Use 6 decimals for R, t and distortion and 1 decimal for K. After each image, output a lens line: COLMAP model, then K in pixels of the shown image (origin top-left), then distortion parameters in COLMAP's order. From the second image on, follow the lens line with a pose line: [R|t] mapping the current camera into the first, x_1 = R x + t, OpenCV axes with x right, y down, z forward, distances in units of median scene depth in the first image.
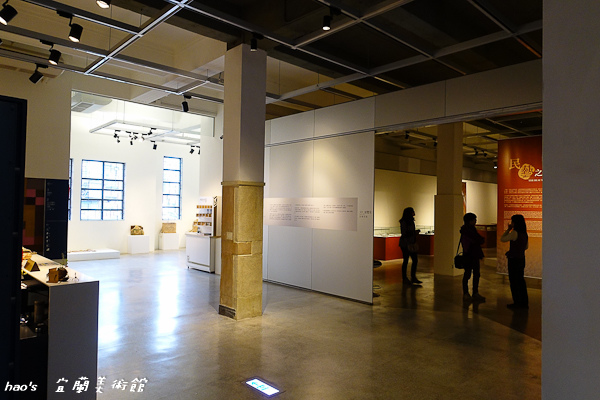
lens RADIAL K [[411.7, 0, 300.0], [0, 411.7, 200.0], [0, 0, 1]] dist [-0.002704, -0.000561]
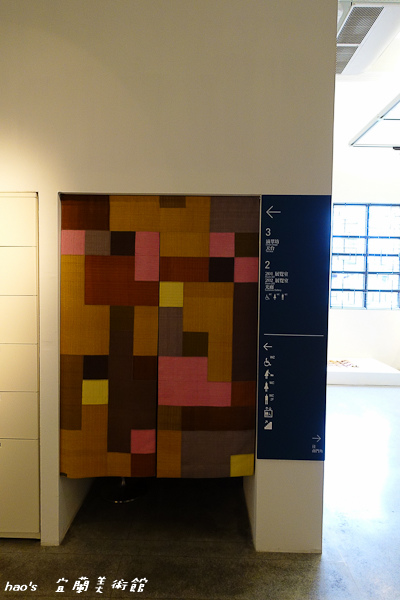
lens RADIAL K [[411.7, 0, 200.0], [0, 411.7, 300.0], [0, 0, 1]] dist [-0.002704, -0.000561]
pose [[0.724725, 0.024685, -0.688596, -0.439810], [0.013441, 0.998661, 0.049946, 0.009531], [0.688907, -0.045453, 0.723423, 0.745153]]
